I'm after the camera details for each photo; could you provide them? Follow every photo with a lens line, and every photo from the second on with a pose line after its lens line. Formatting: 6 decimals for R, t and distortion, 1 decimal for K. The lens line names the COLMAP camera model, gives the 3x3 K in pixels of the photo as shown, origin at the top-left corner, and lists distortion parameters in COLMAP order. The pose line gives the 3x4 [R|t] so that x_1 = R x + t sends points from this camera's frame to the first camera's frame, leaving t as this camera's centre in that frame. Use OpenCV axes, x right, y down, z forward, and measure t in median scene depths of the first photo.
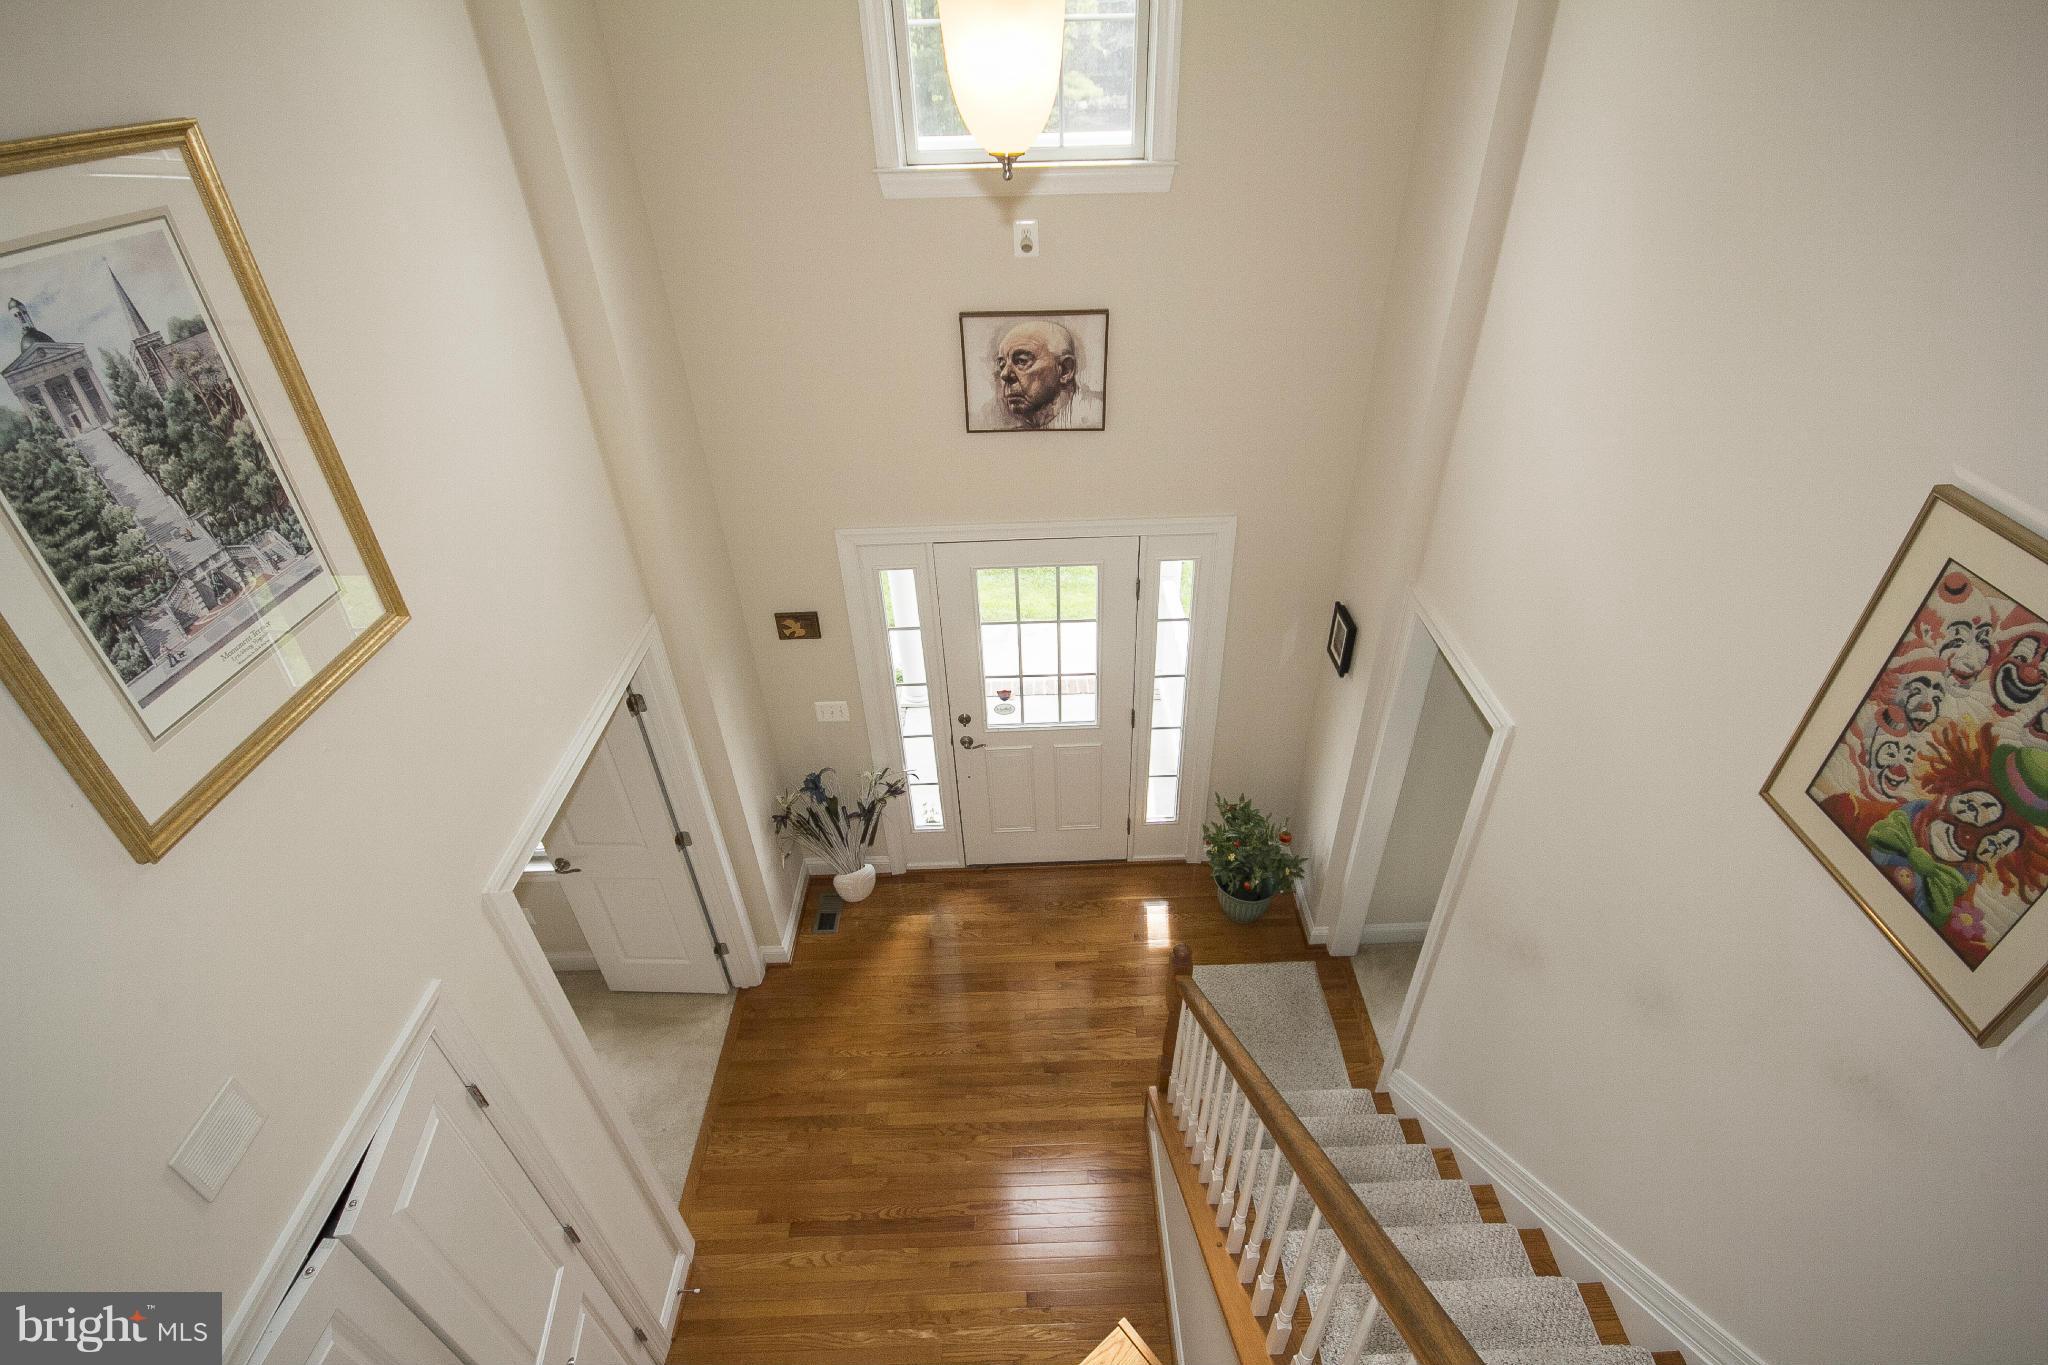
lens RADIAL K [[934.7, 0, 1030.8], [0, 934.7, 680.5], [0, 0, 1]] dist [-0.012144, -0.000259]
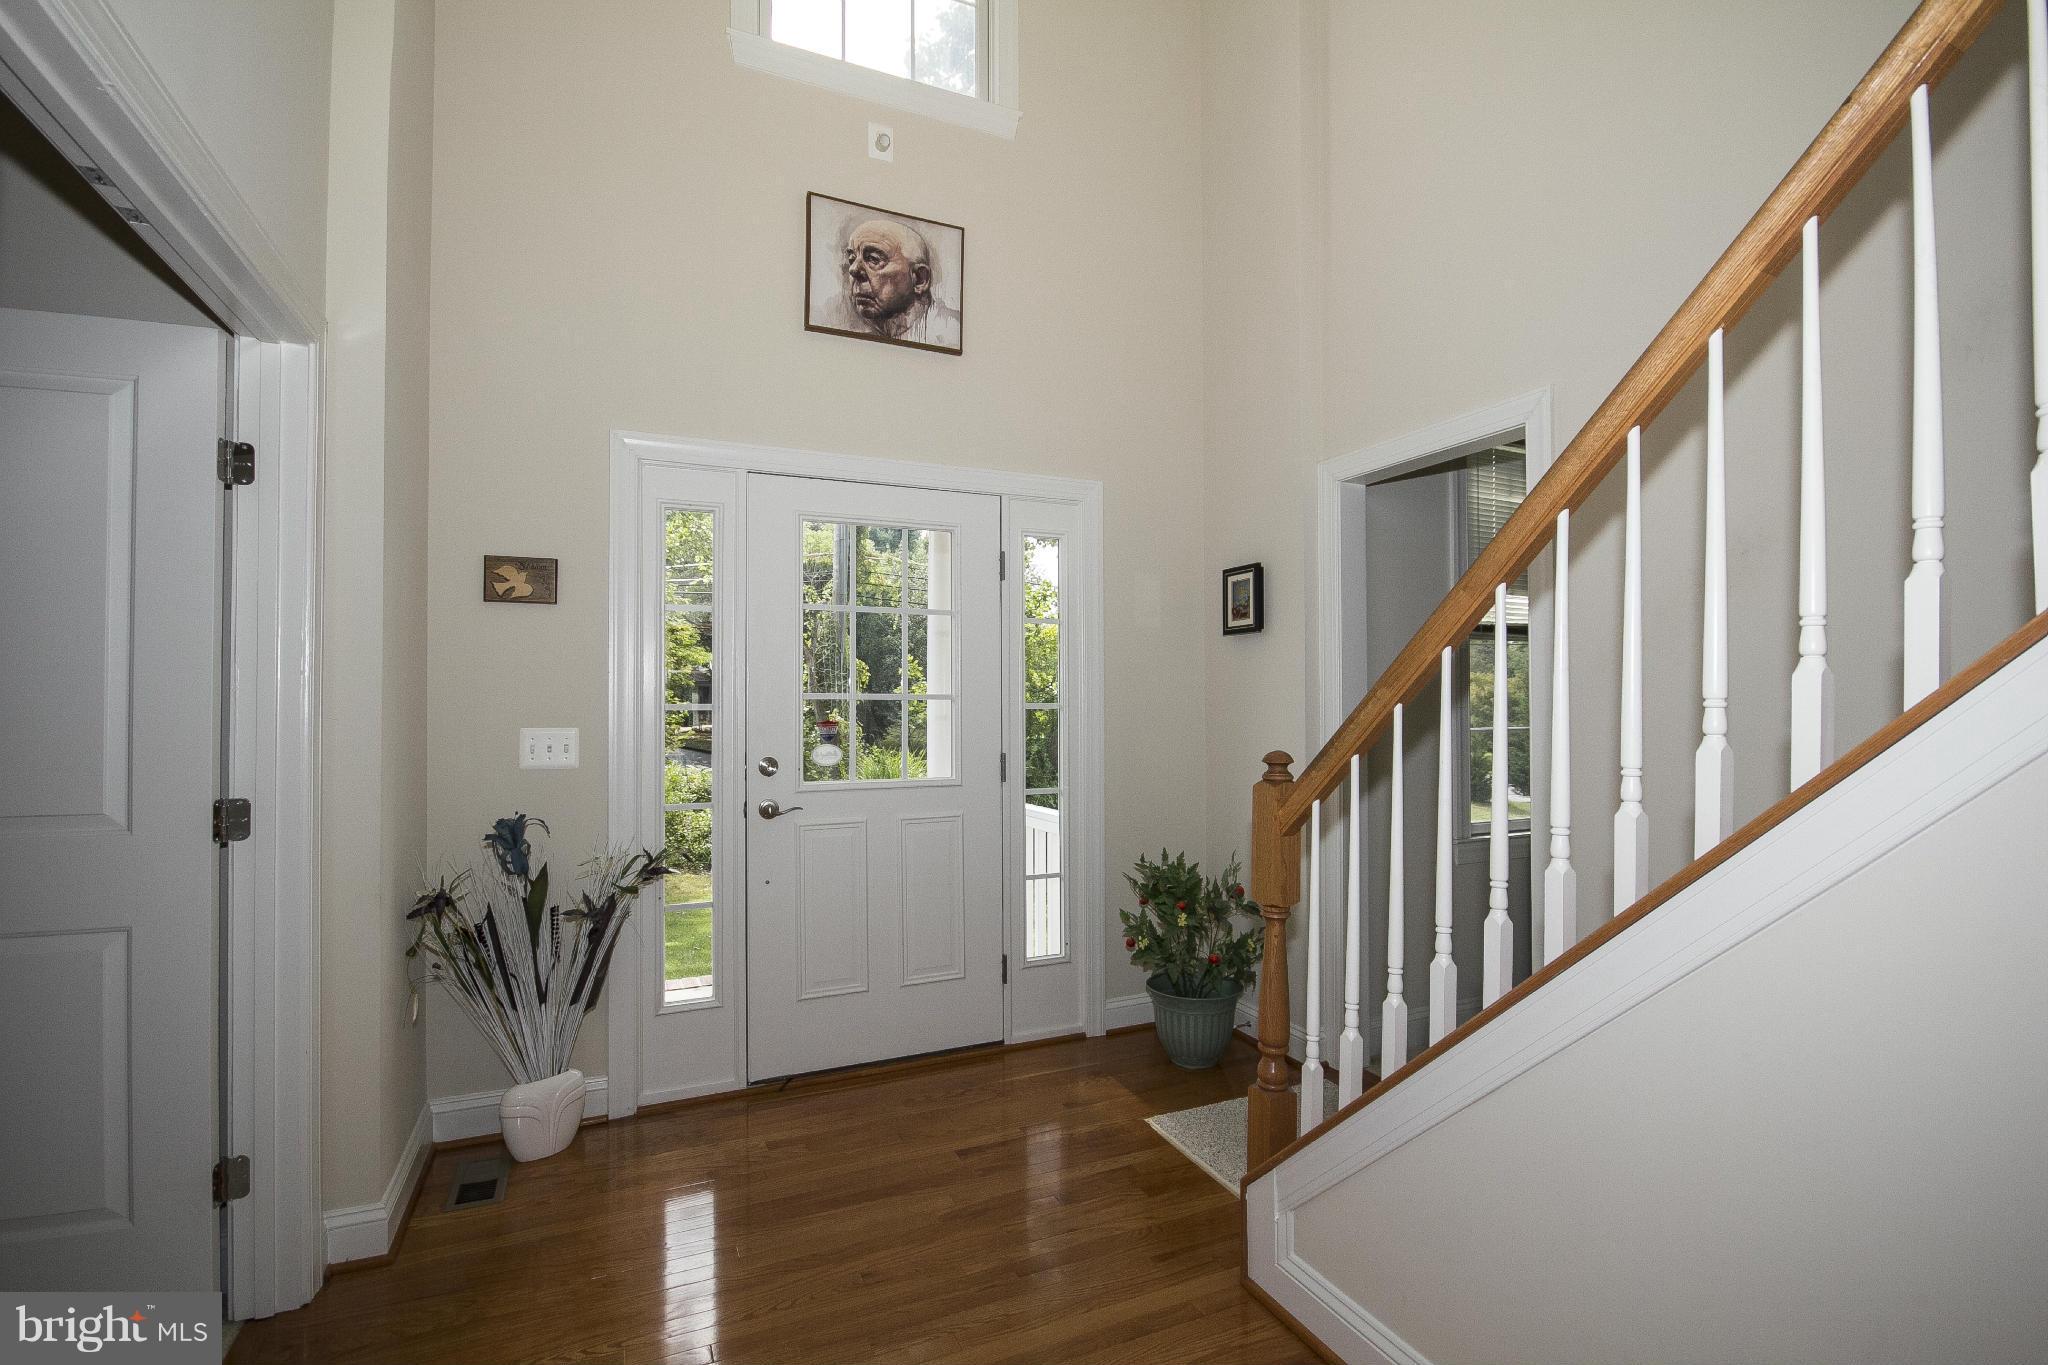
lens RADIAL K [[934.7, 0, 1028.6], [0, 934.7, 691.5], [0, 0, 1]] dist [-0.012144, -0.000259]
pose [[0.917569, 0.033644, 0.396152, -0.208127], [0.209394, 0.806123, -0.553461, 0.506352], [-0.337967, 0.590790, 0.732629, 0.525138]]
